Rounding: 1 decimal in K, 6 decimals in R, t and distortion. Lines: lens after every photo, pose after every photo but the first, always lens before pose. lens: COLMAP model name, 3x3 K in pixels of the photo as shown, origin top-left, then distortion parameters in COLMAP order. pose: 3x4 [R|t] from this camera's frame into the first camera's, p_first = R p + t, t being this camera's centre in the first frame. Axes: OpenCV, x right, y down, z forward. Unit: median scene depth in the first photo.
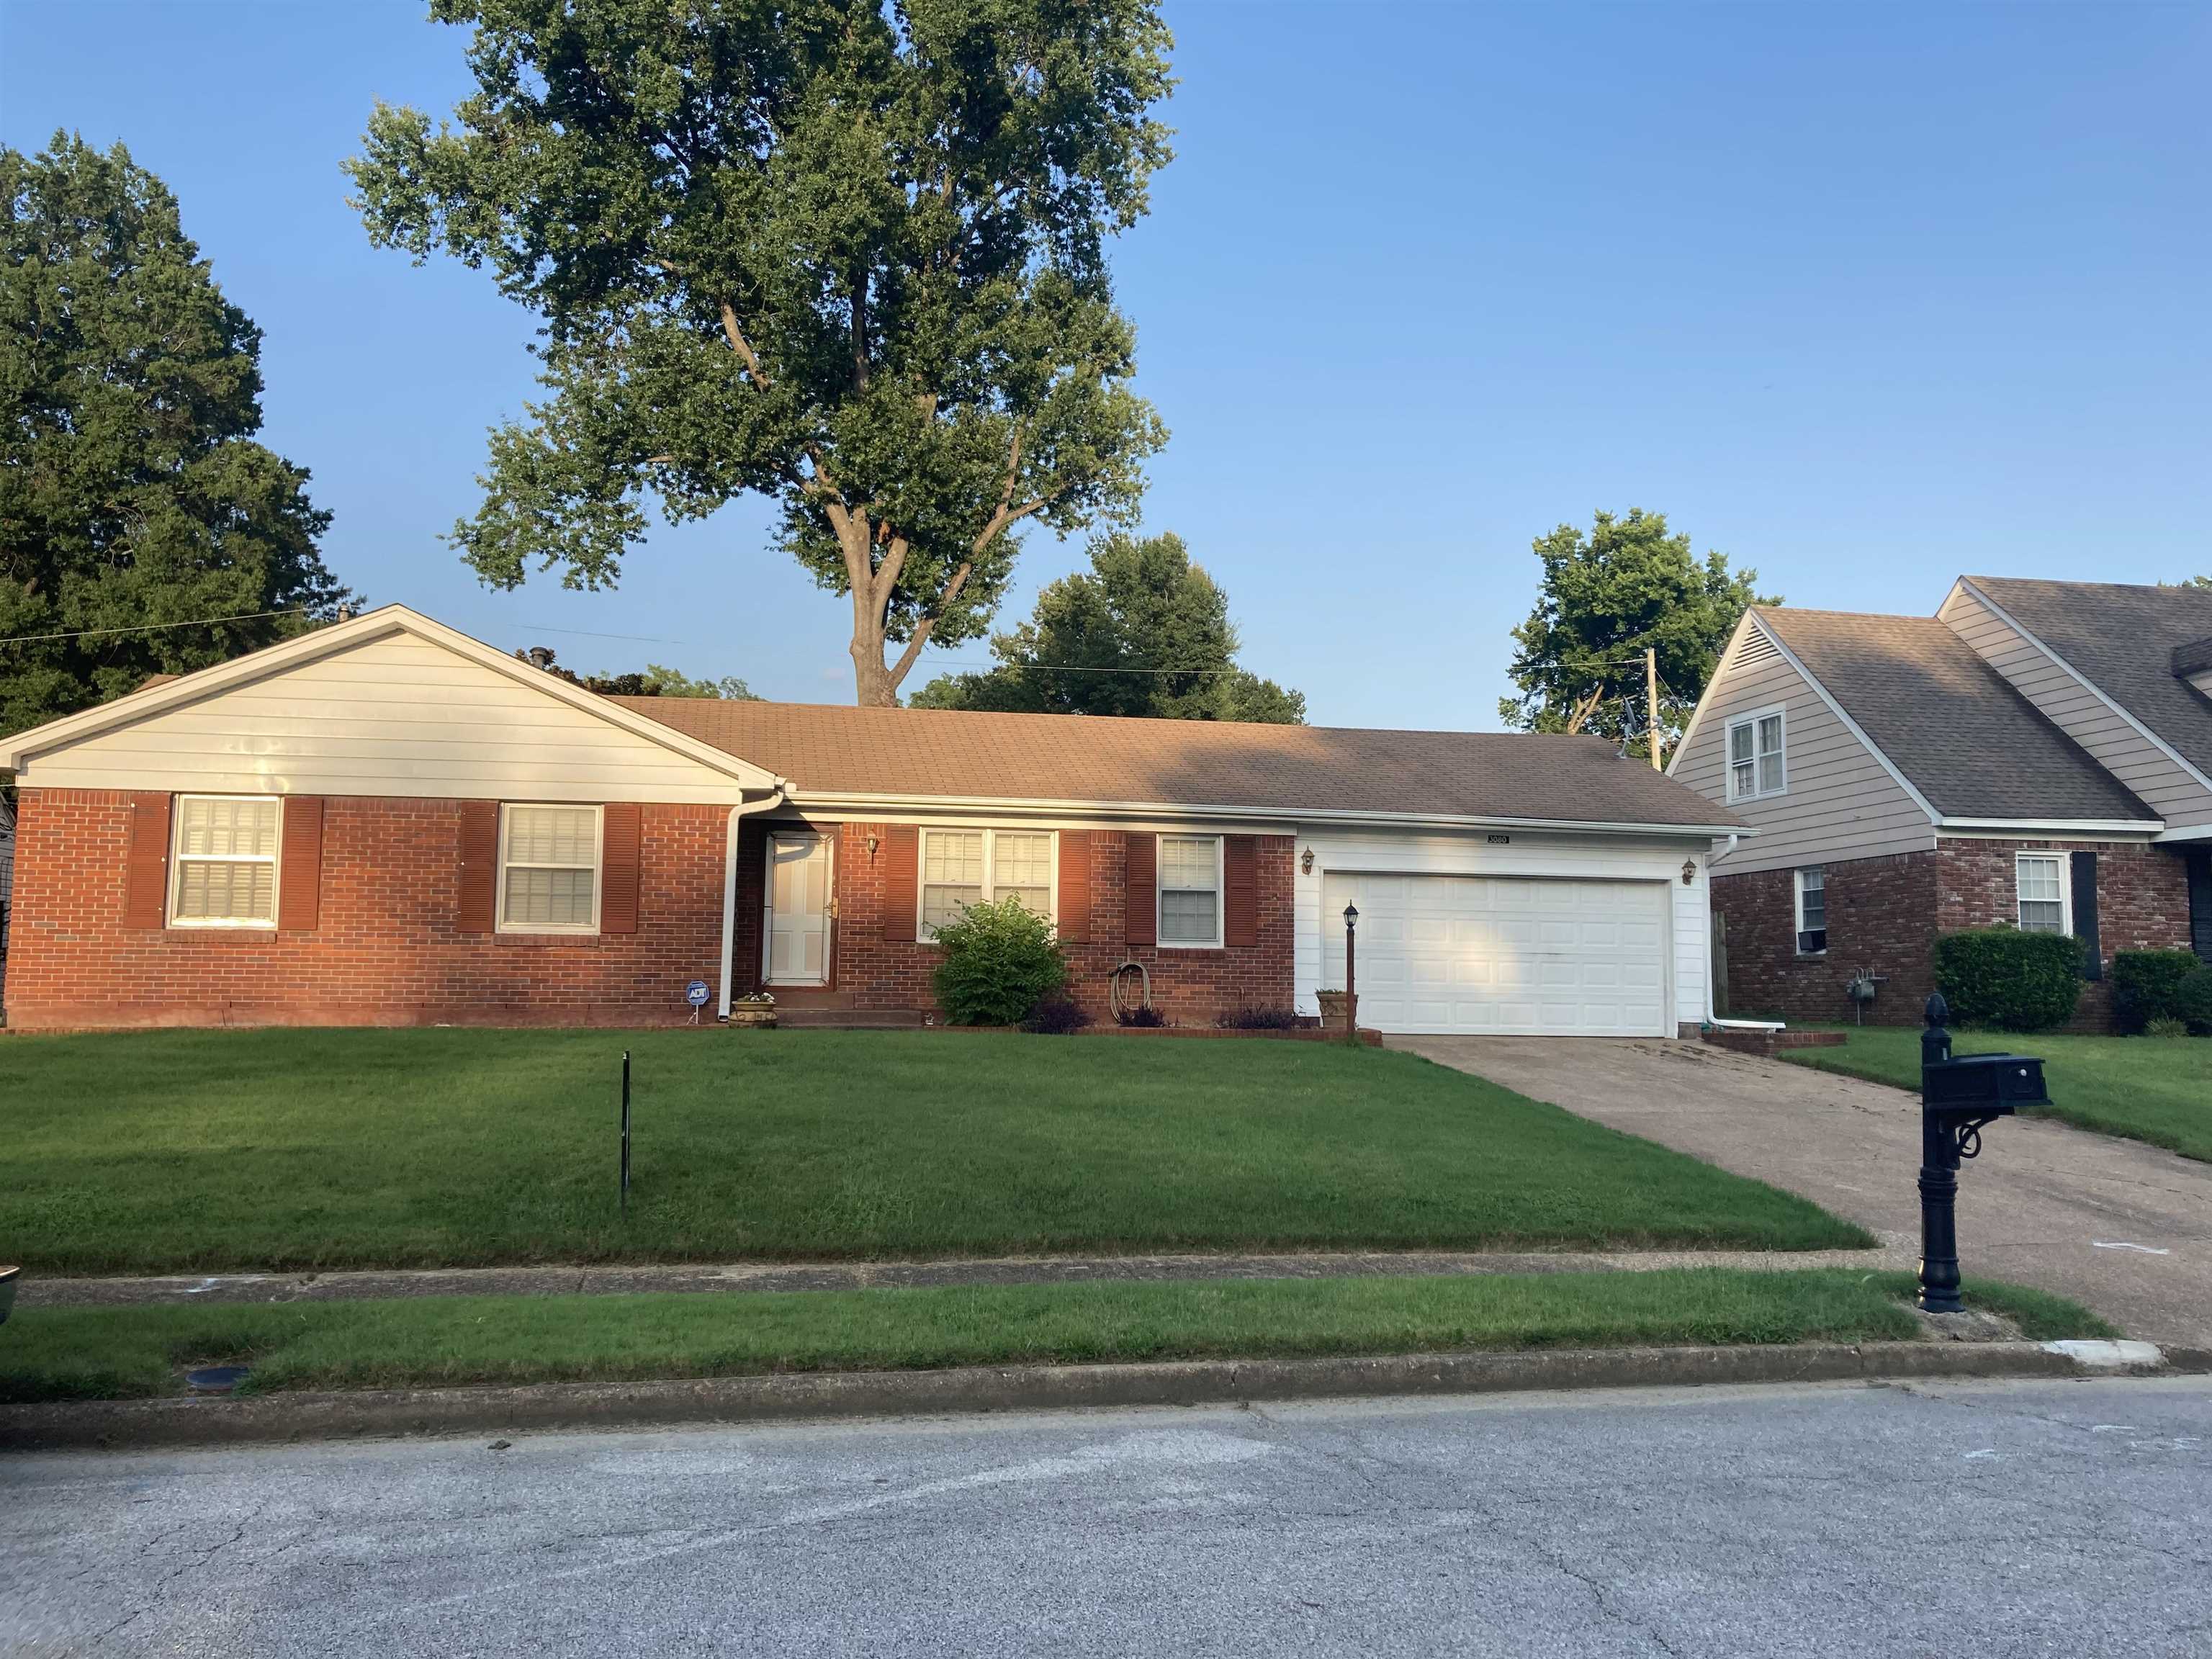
lens RADIAL K [[1824.4, 0, 1112.4], [0, 1824.4, 789.7], [0, 0, 1]] dist [0.033504, -0.011722]
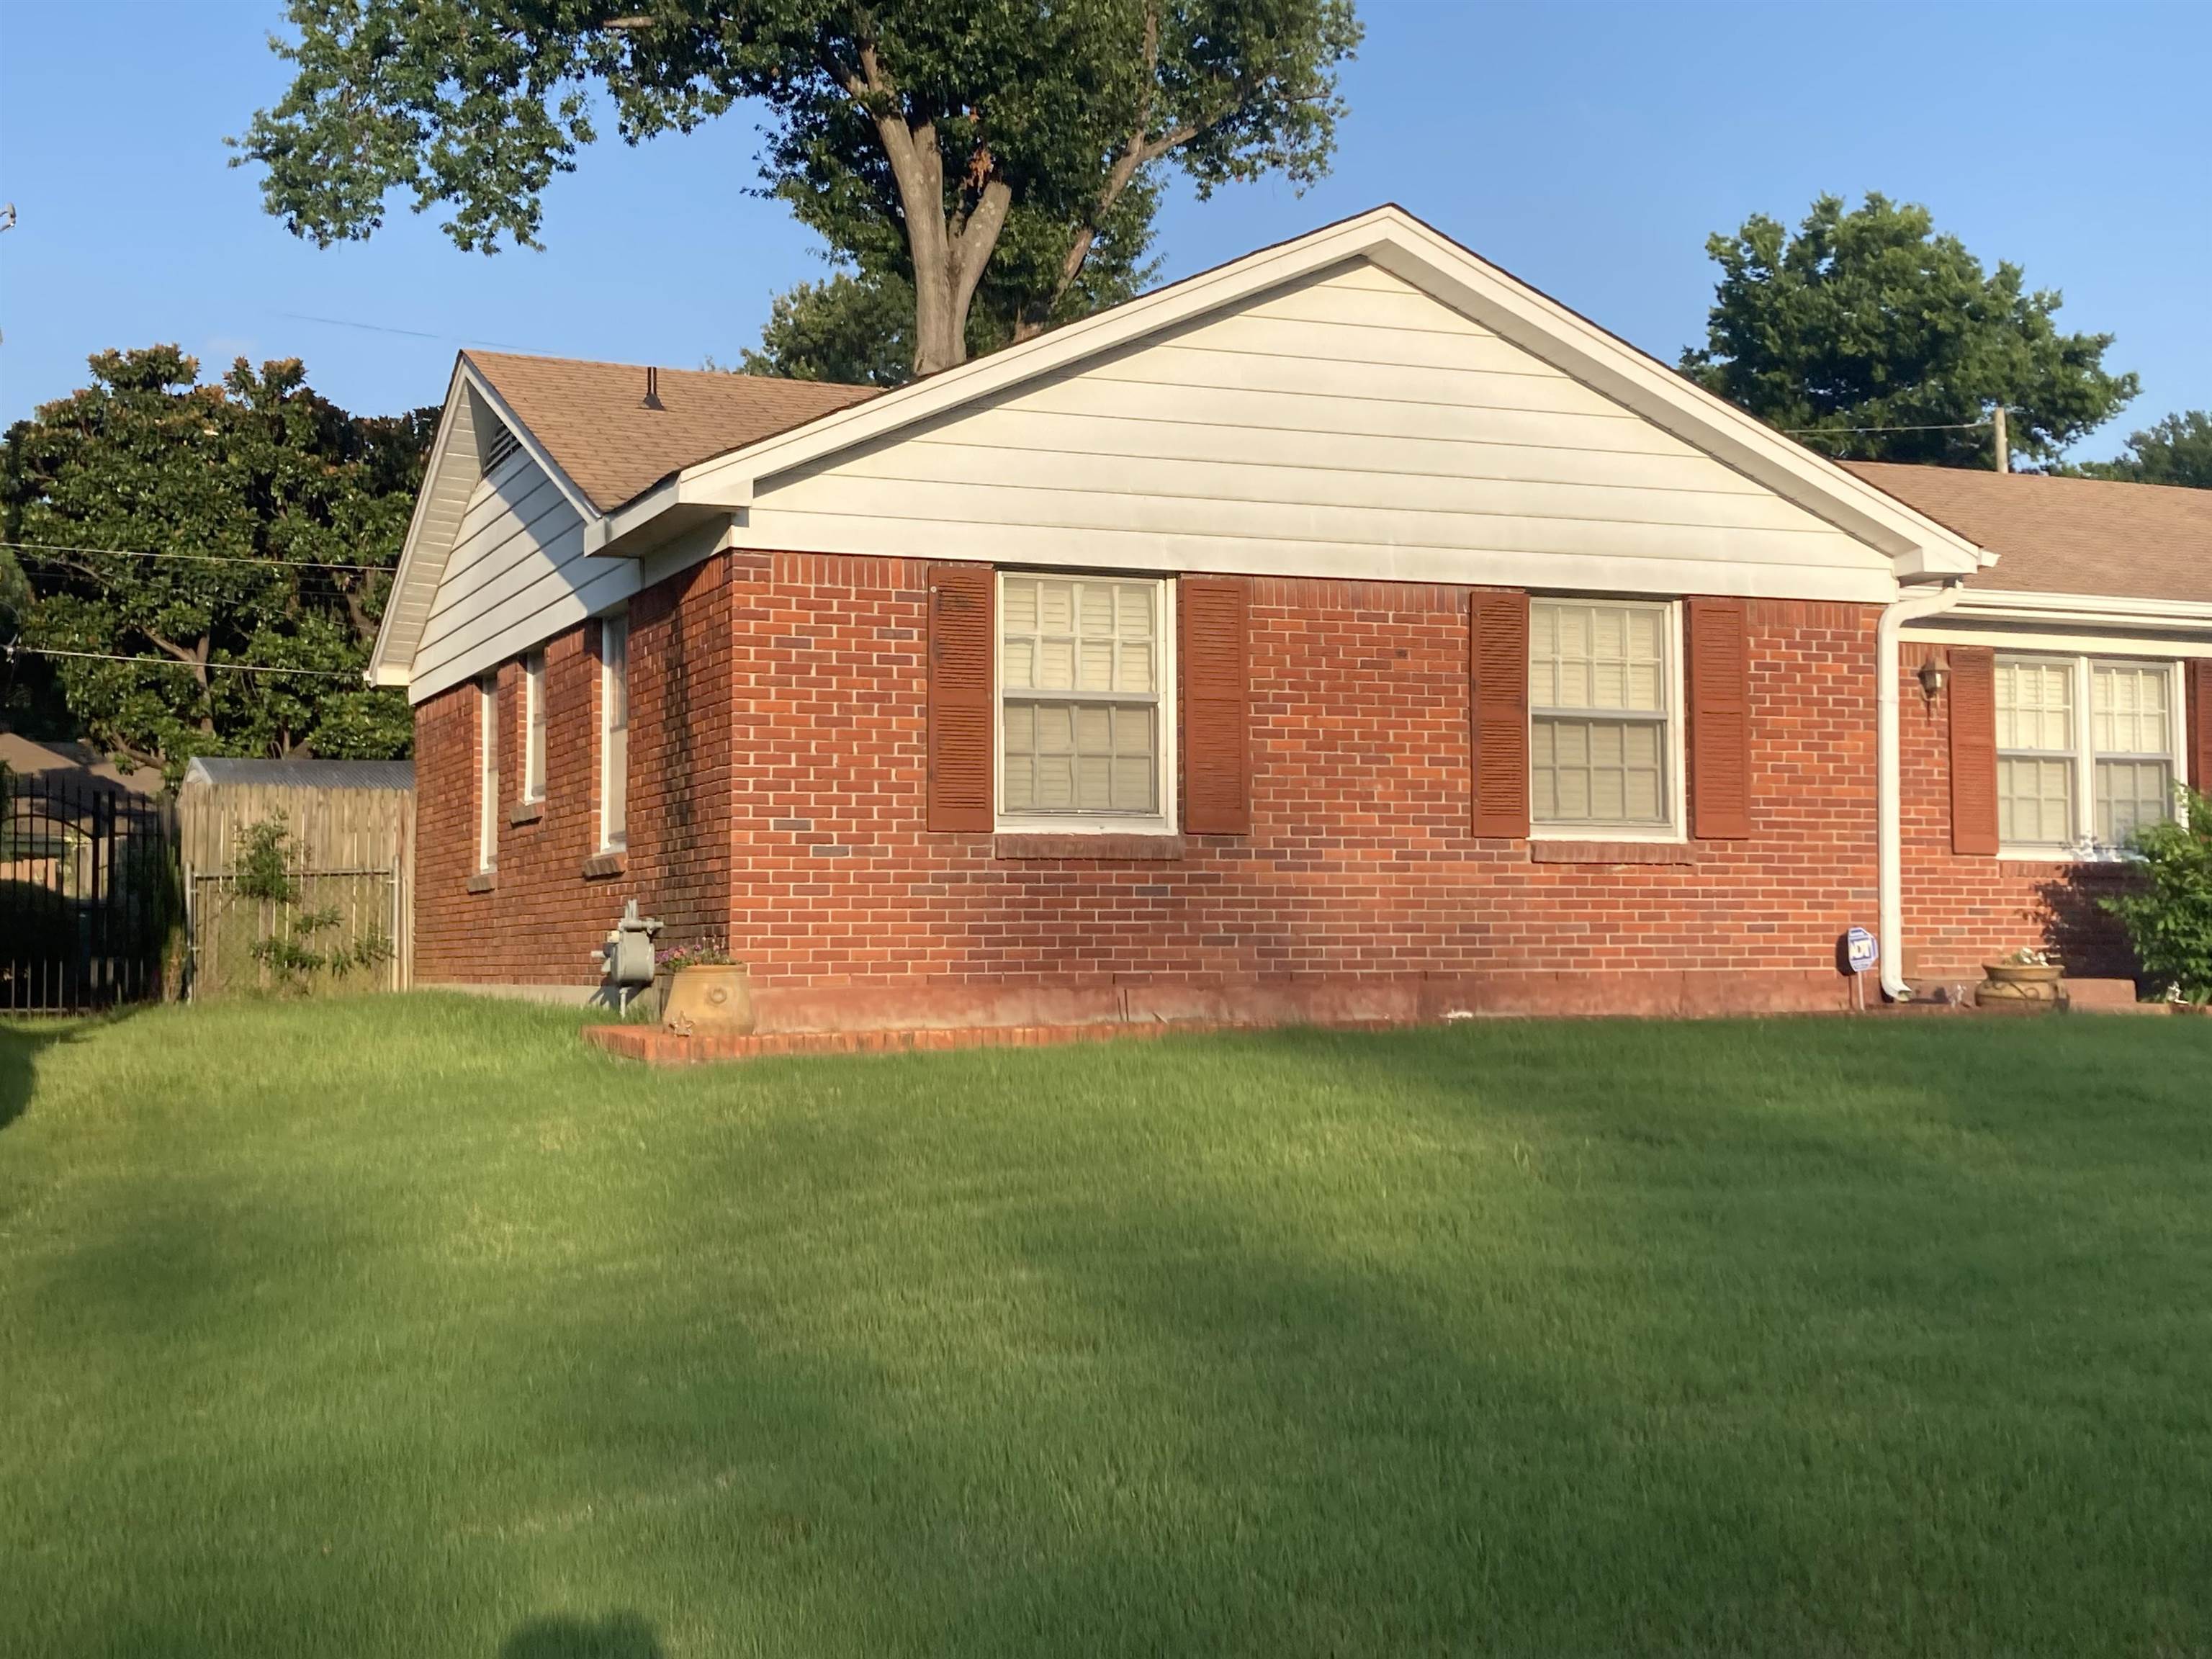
lens RADIAL K [[2766.6, 0, 1106.0], [0, 2766.6, 829.5], [0, 0, 1]] dist [0.041301, 0.031517]
pose [[0.980246, -0.005581, 0.197704, -0.502651], [-0.008421, 0.997518, 0.069912, 0.016386], [-0.197603, -0.070196, 0.977766, 0.192585]]
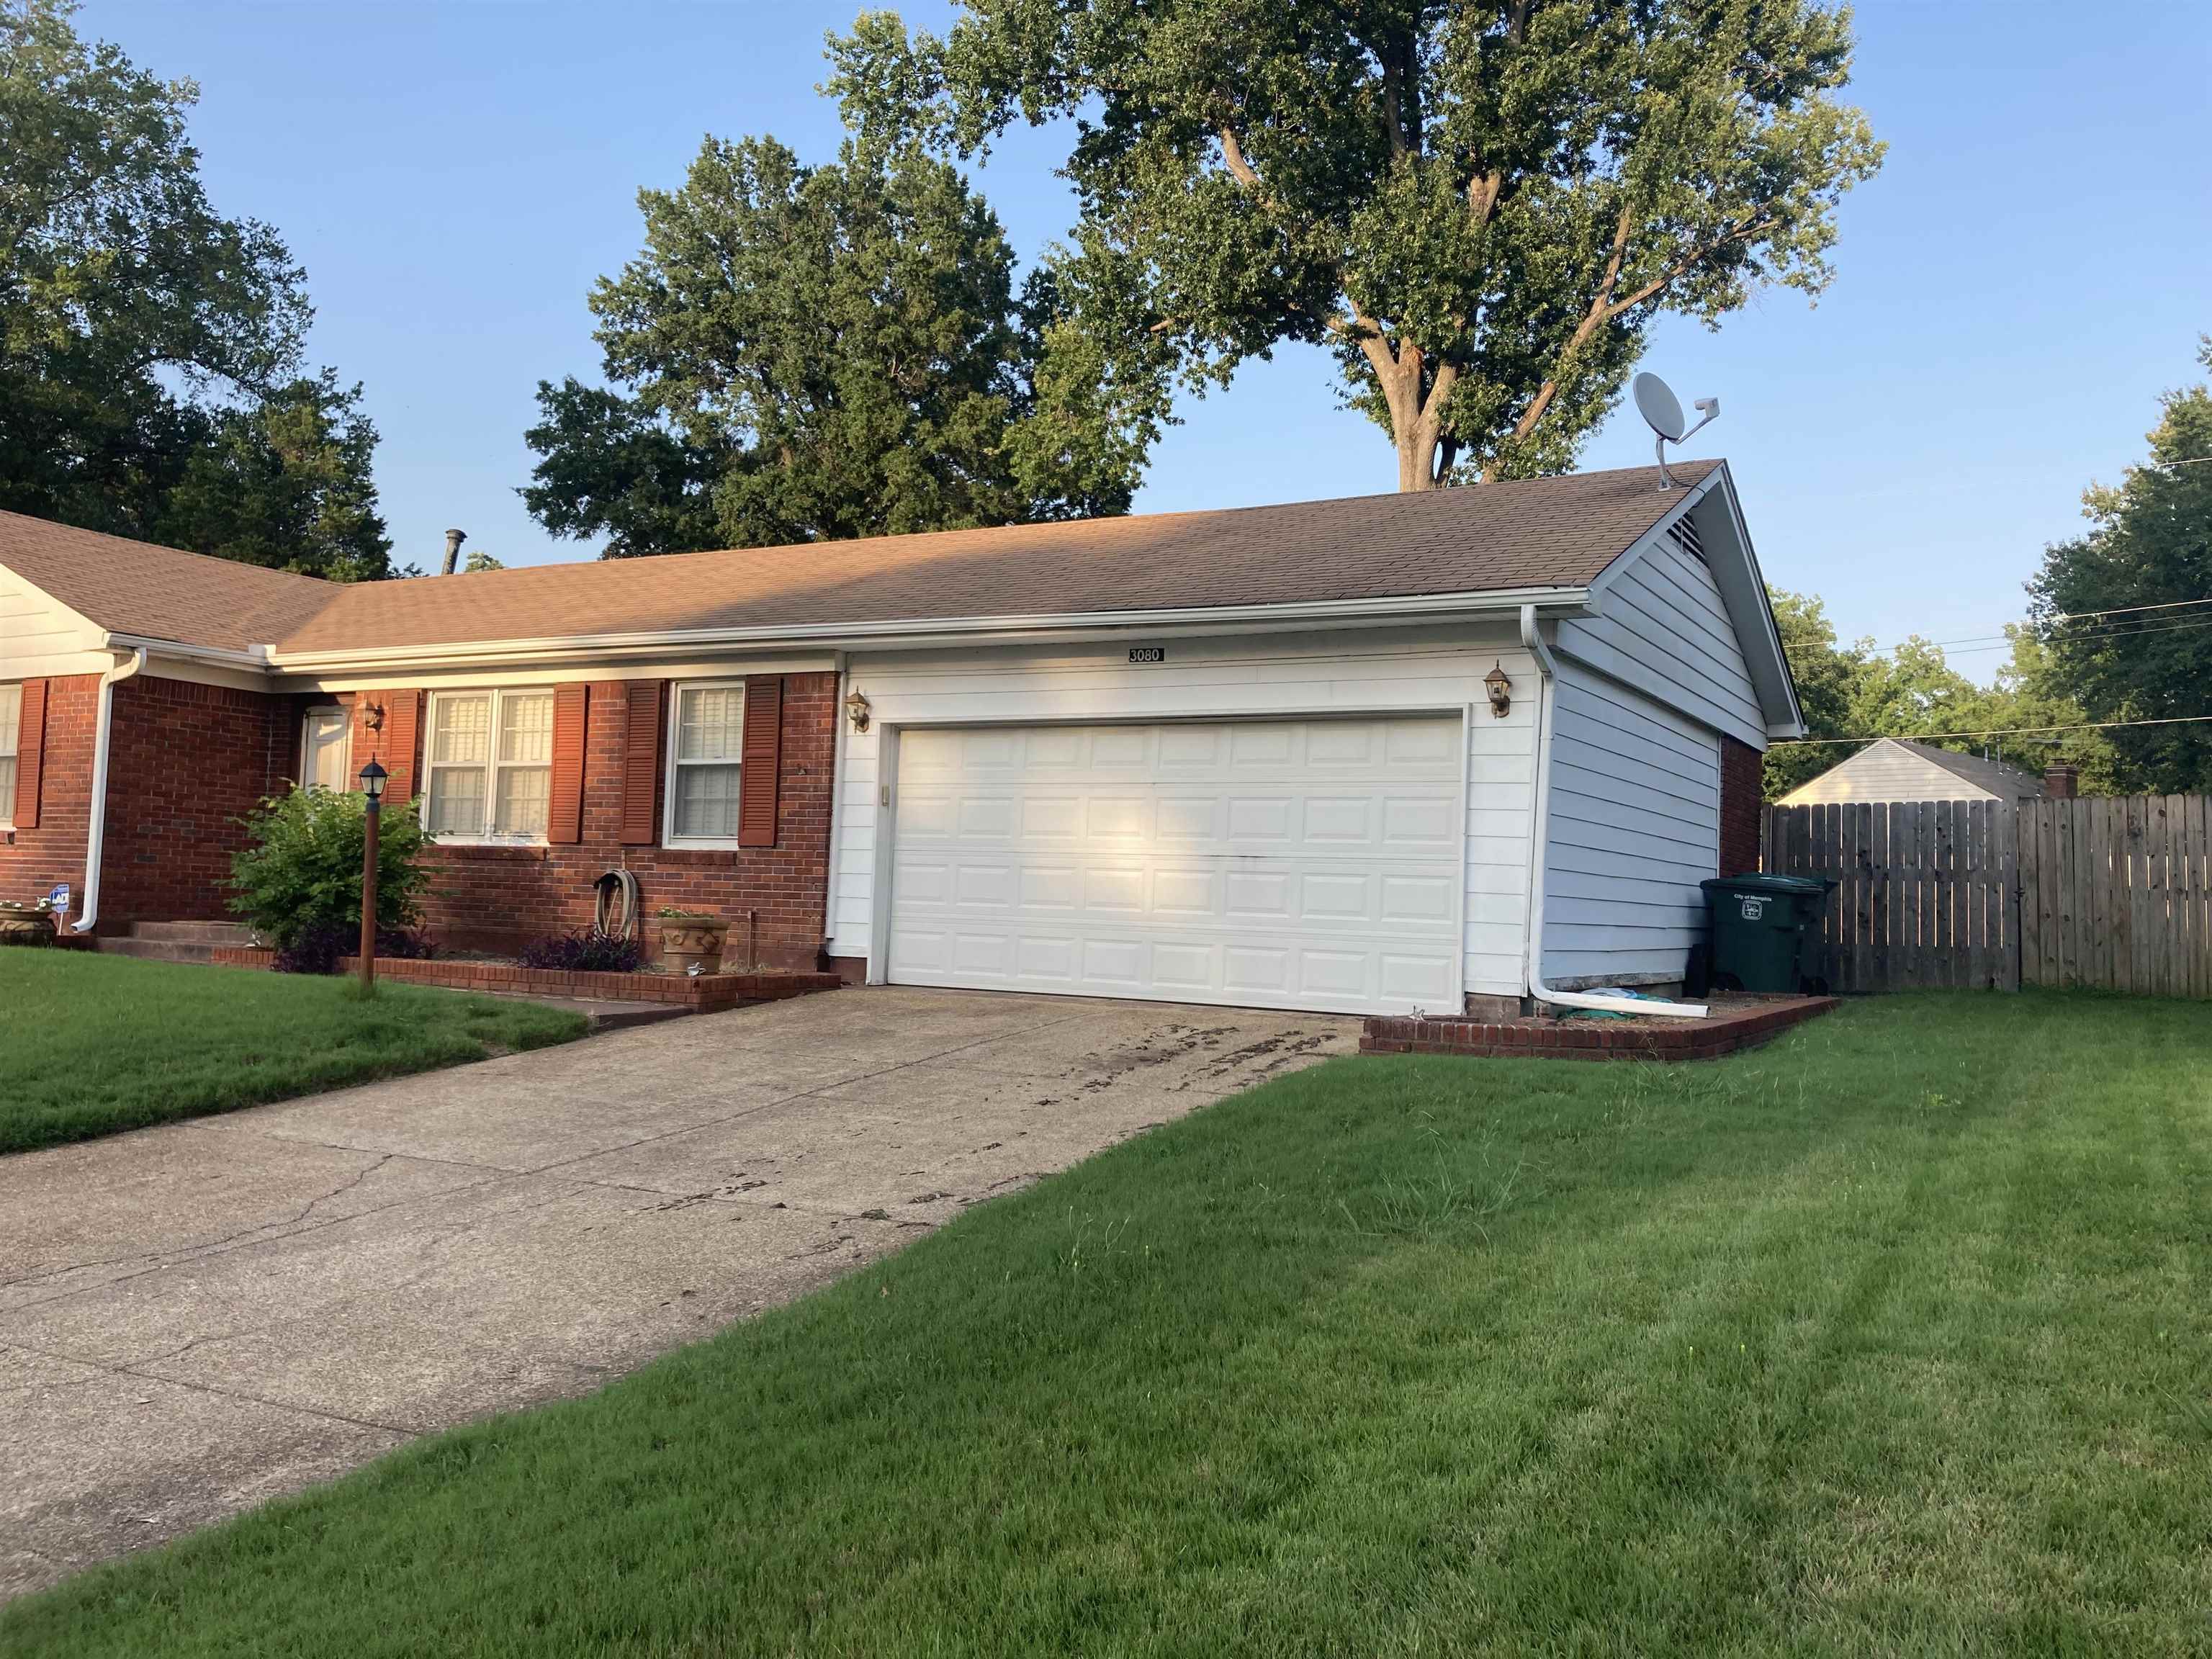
lens RADIAL K [[1824.4, 0, 1112.4], [0, 1824.4, 789.7], [0, 0, 1]] dist [0.033504, -0.011722]
pose [[0.758770, -0.029056, -0.650710, 0.557665], [0.047961, 0.998785, 0.011327, 0.060947], [0.649590, -0.039803, 0.759242, 0.557509]]
